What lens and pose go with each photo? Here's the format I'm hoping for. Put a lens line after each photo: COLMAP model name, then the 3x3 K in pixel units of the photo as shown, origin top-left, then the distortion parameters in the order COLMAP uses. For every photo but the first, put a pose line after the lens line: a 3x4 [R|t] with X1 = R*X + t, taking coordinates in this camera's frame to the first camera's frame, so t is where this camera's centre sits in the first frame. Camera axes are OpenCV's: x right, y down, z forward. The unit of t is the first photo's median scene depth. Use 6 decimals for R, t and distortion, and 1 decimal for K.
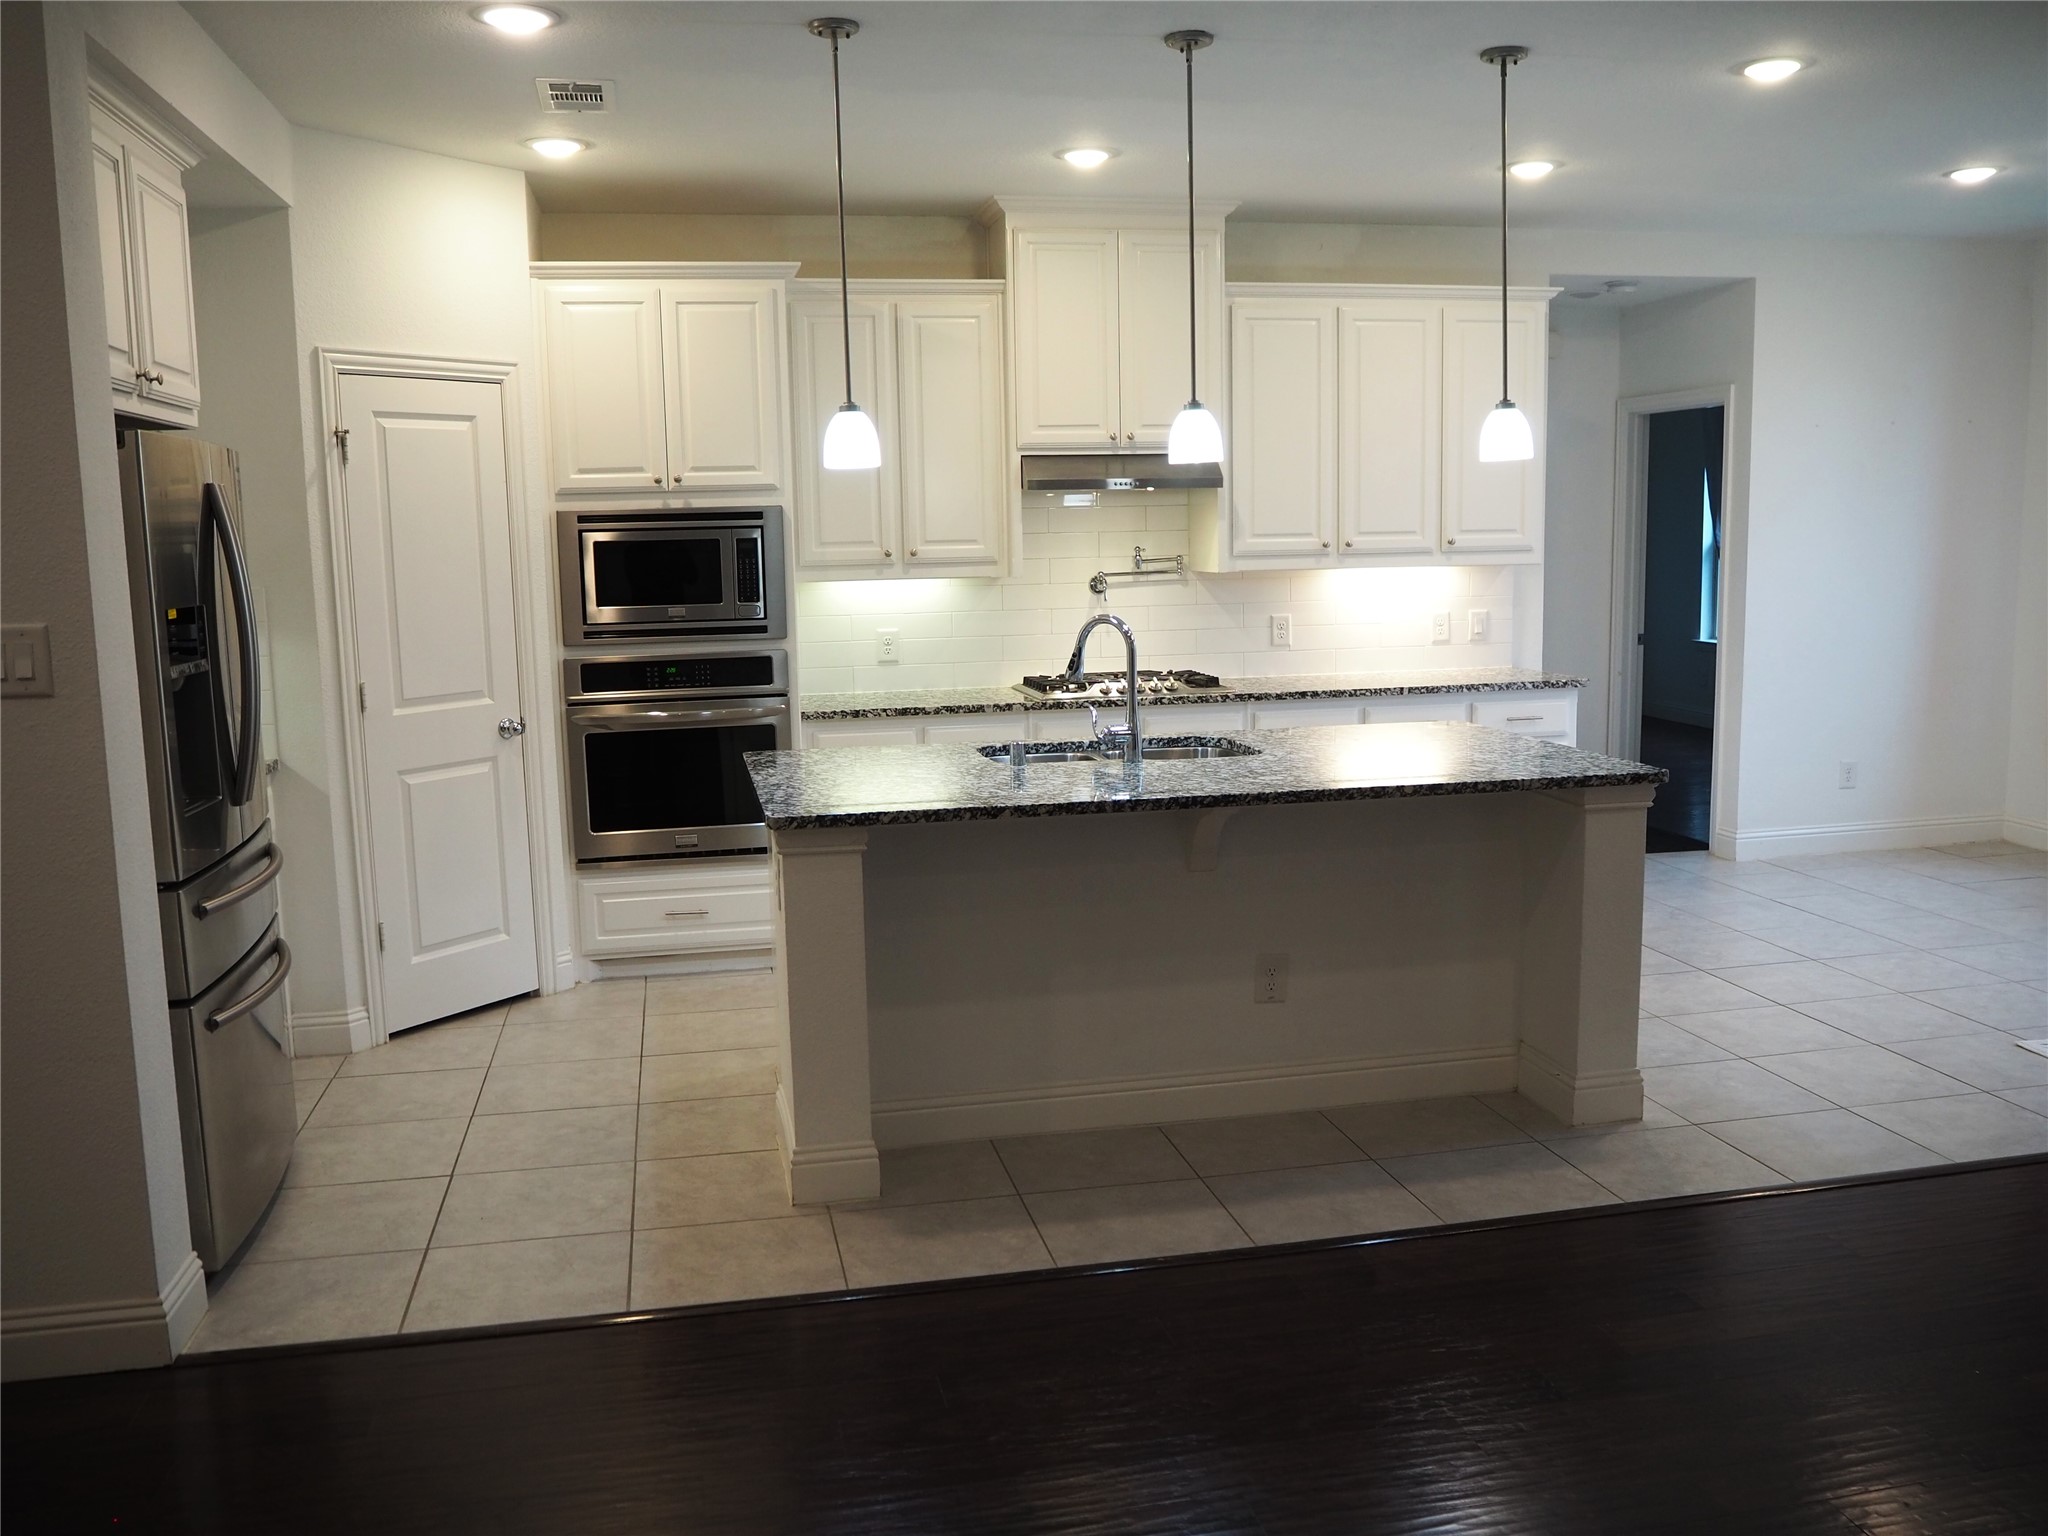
lens RADIAL K [[1715.4, 0, 1031.8], [0, 1715.4, 779.7], [0, 0, 1]] dist [-0.060604, 0.024150]
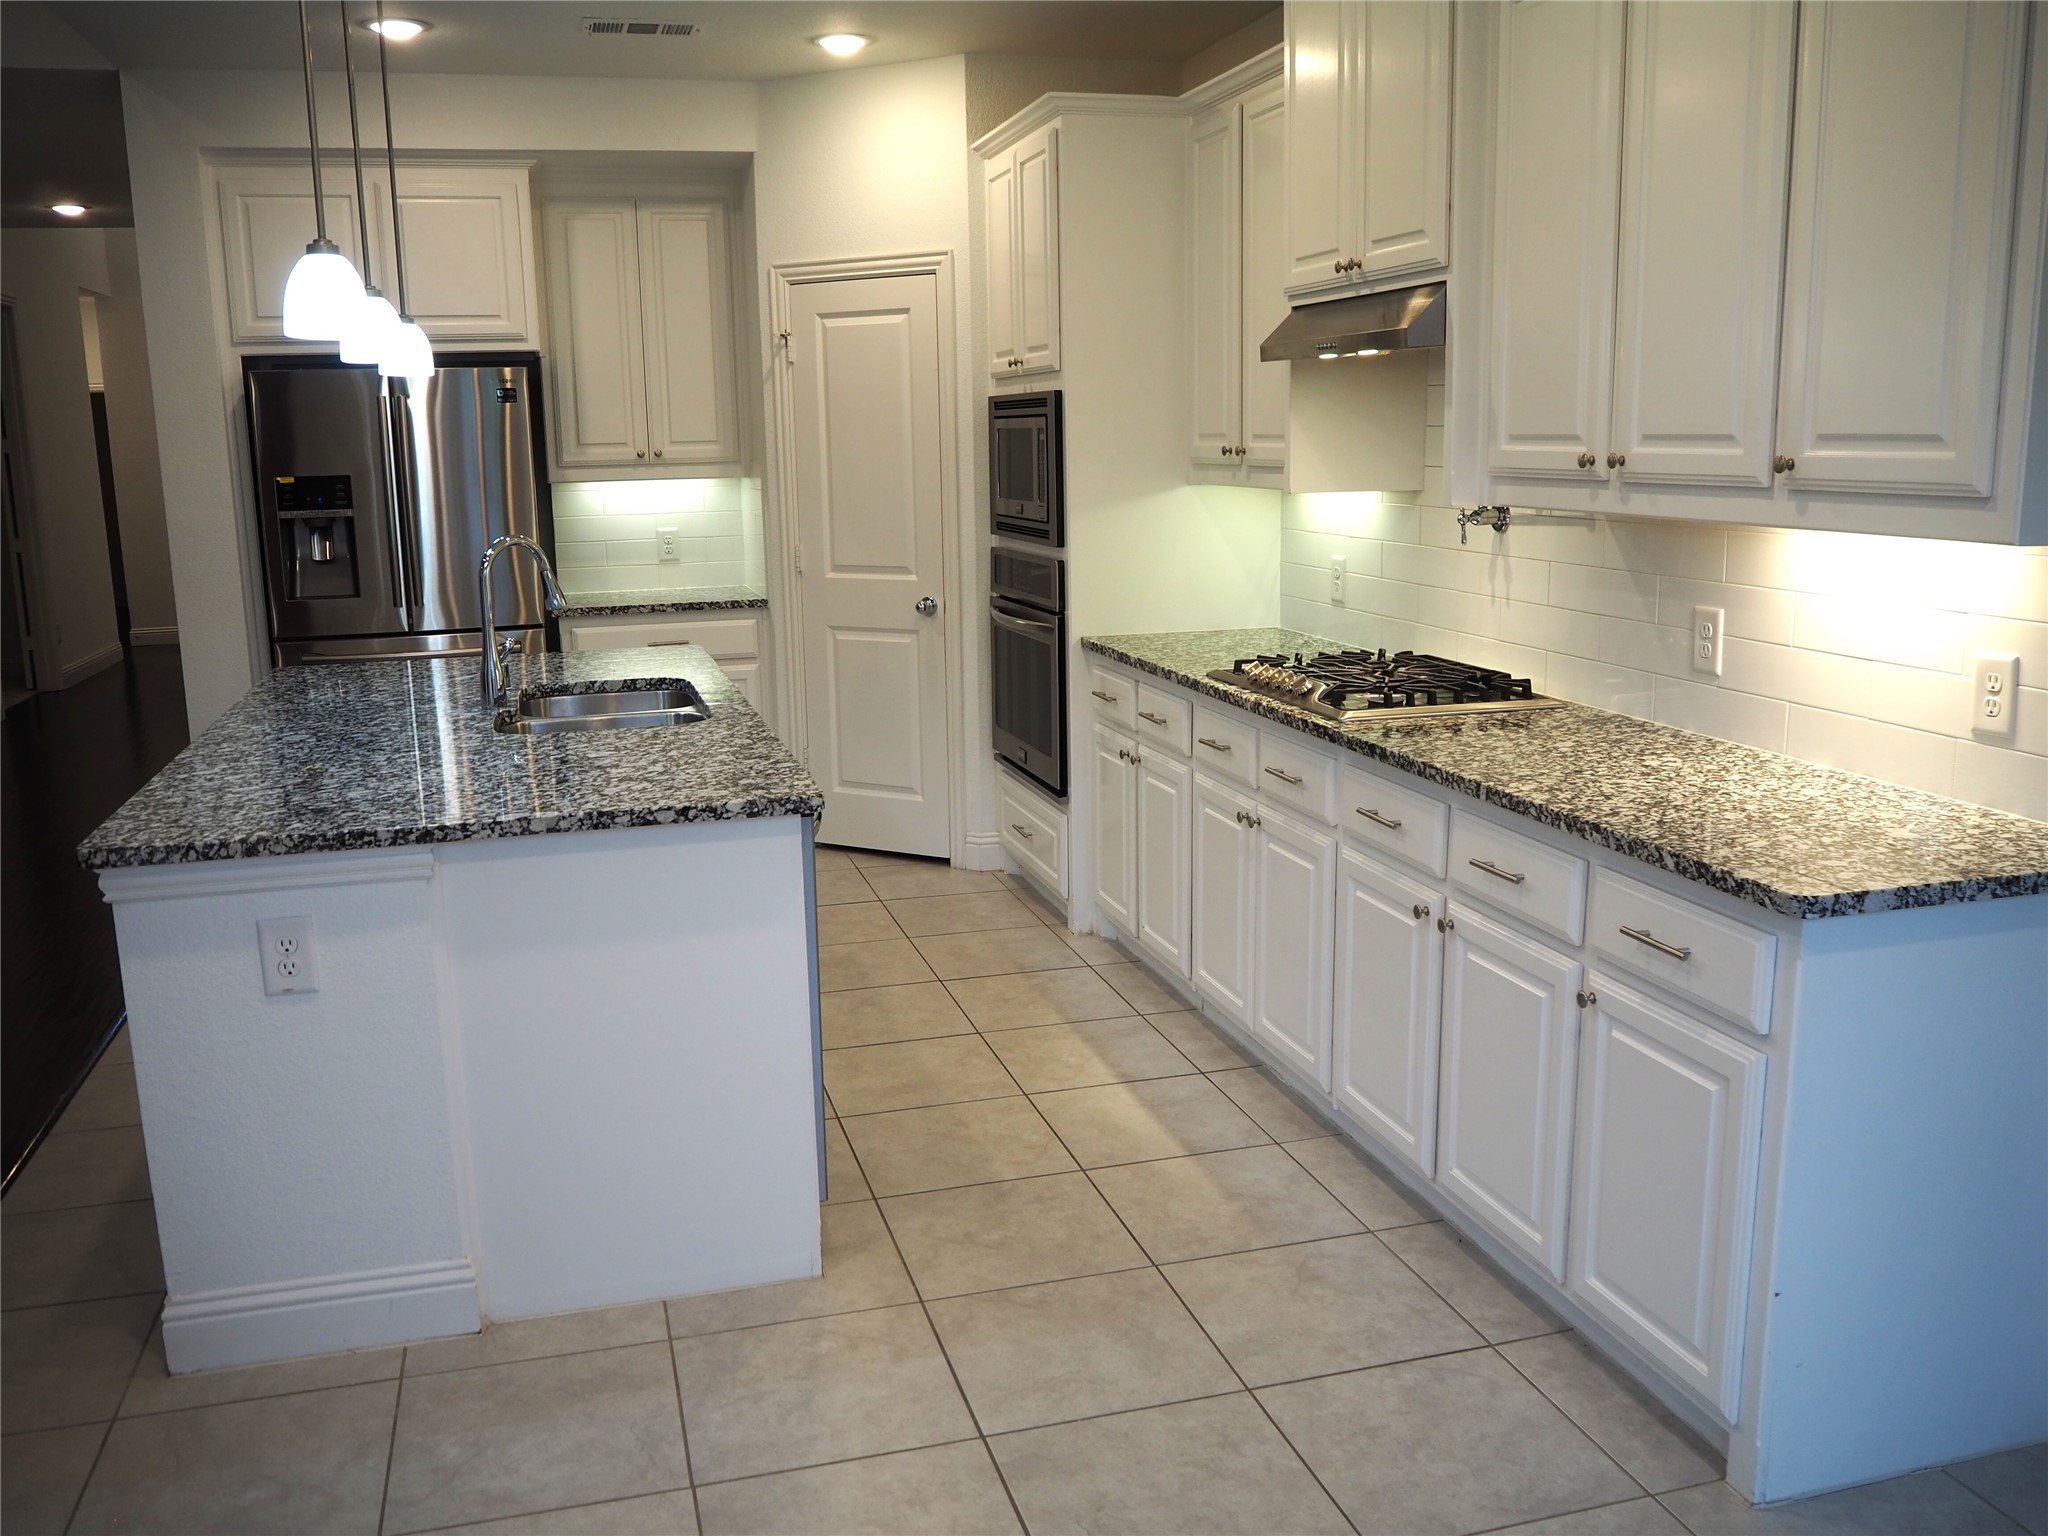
lens RADIAL K [[1715.4, 0, 1029.7], [0, 1715.4, 774.0], [0, 0, 1]] dist [-0.060604, 0.024150]
pose [[0.070264, 0.214850, -0.974116, 0.745914], [-0.131165, 0.970041, 0.204490, -0.153043], [0.988867, 0.113402, 0.096340, 0.962792]]
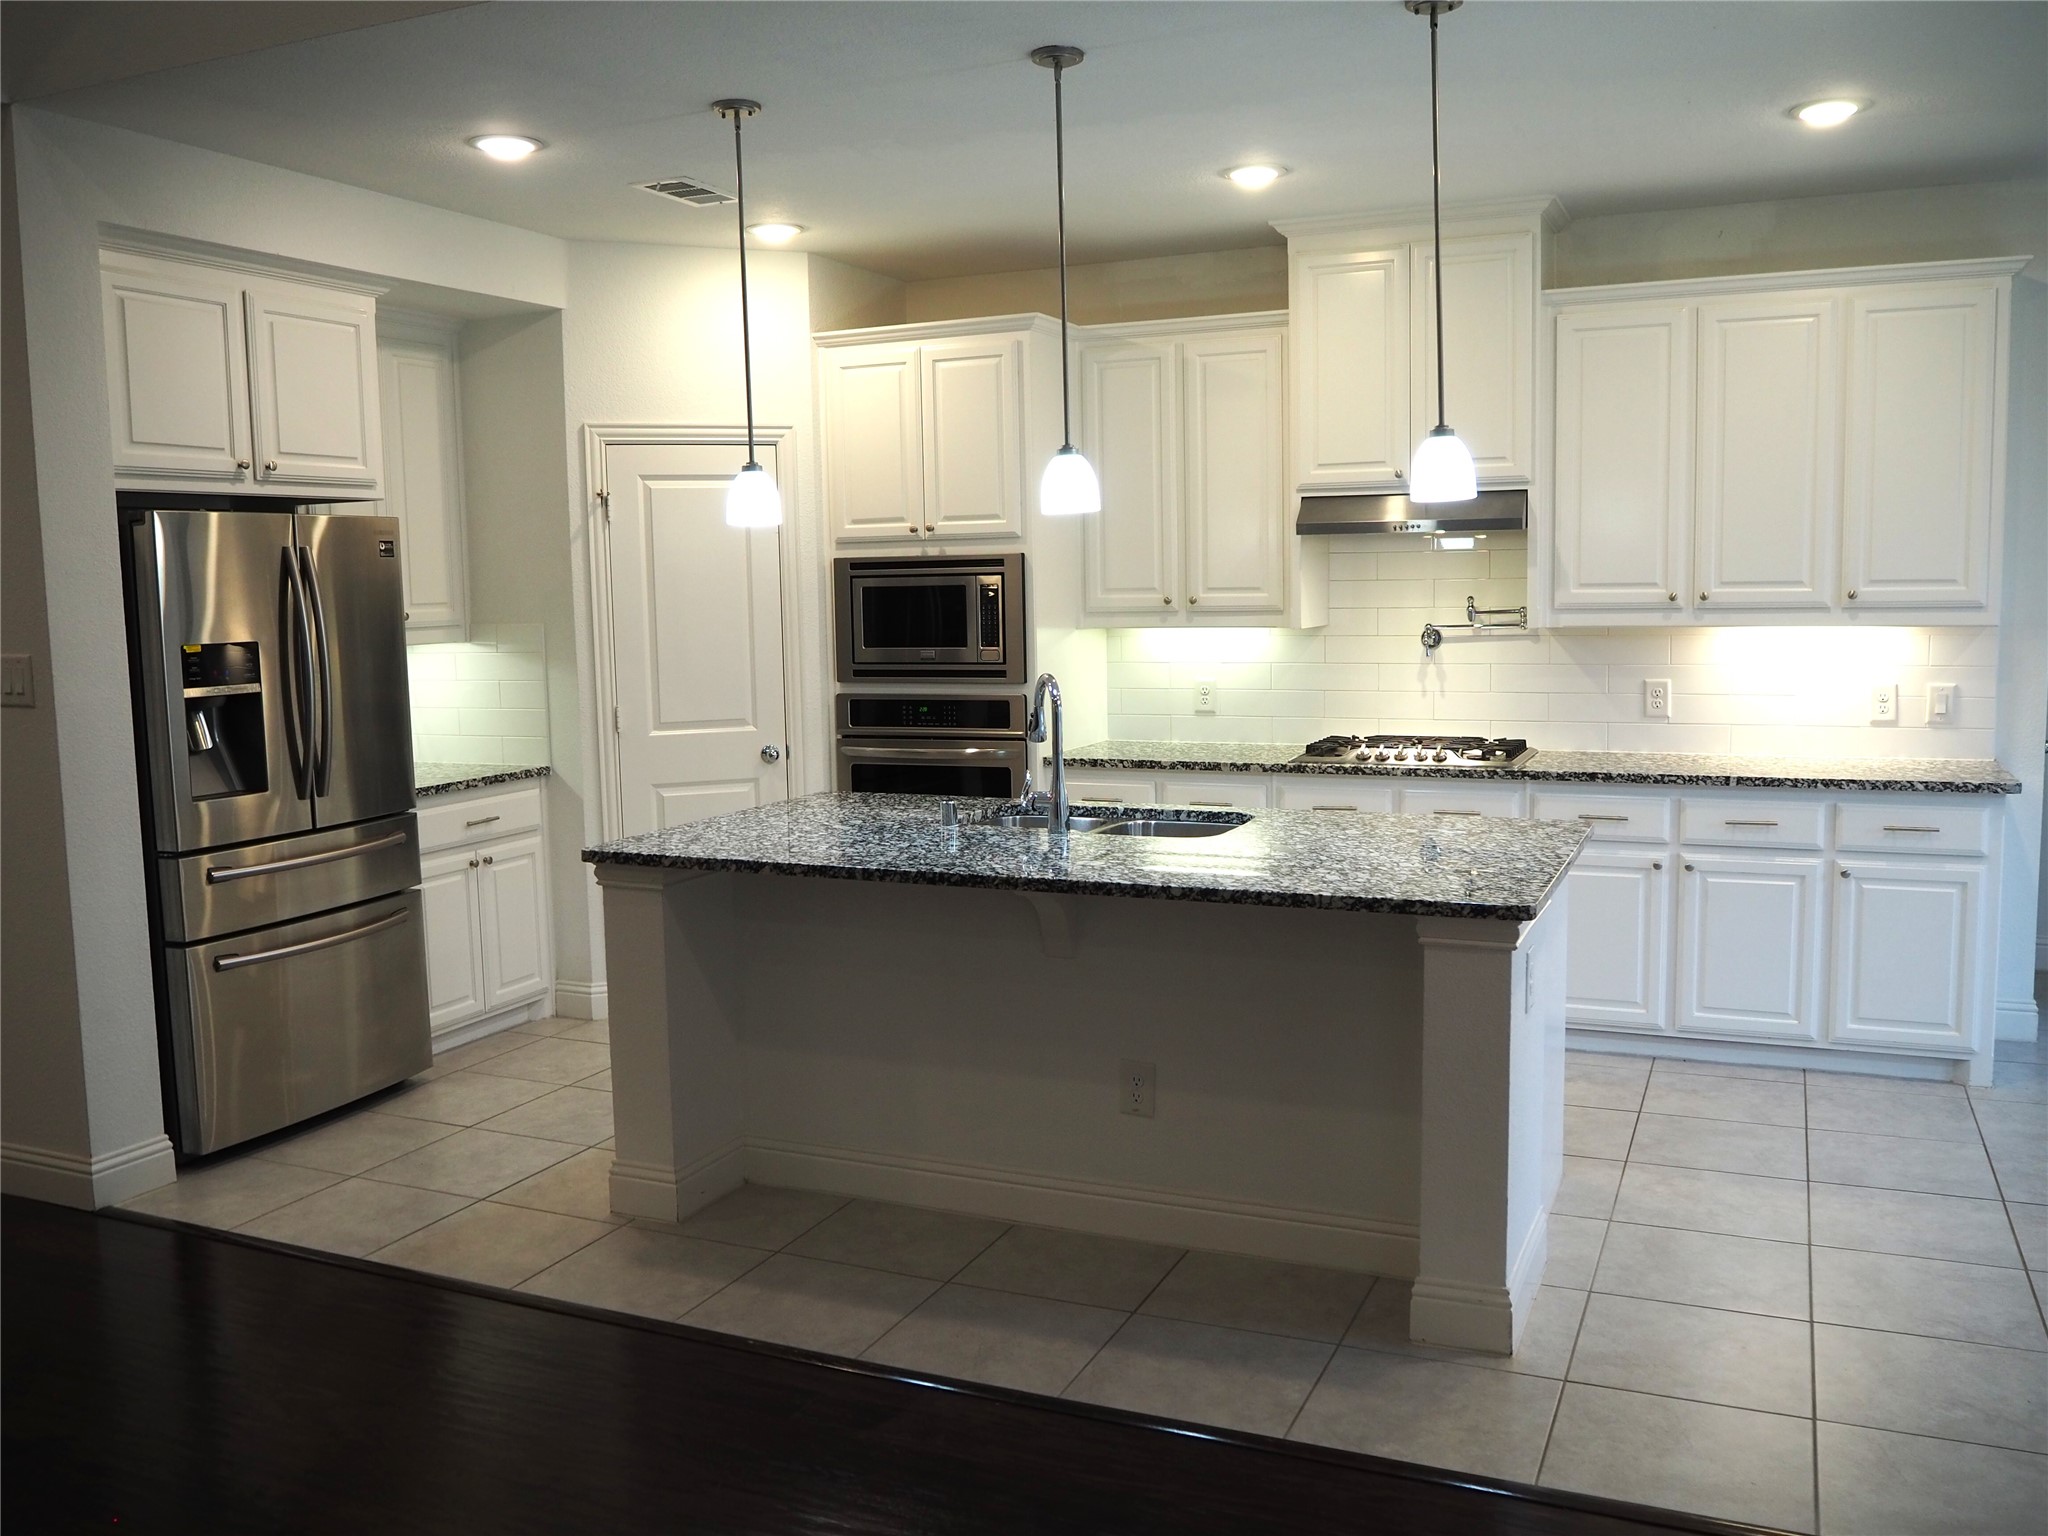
lens RADIAL K [[1715.4, 0, 1027.6], [0, 1715.4, 778.4], [0, 0, 1]] dist [-0.060604, 0.024150]
pose [[0.810799, 0.072931, -0.580764, 0.473923], [-0.083038, 0.996504, 0.009210, -0.038128], [0.579405, 0.040758, 0.814020, 0.187149]]
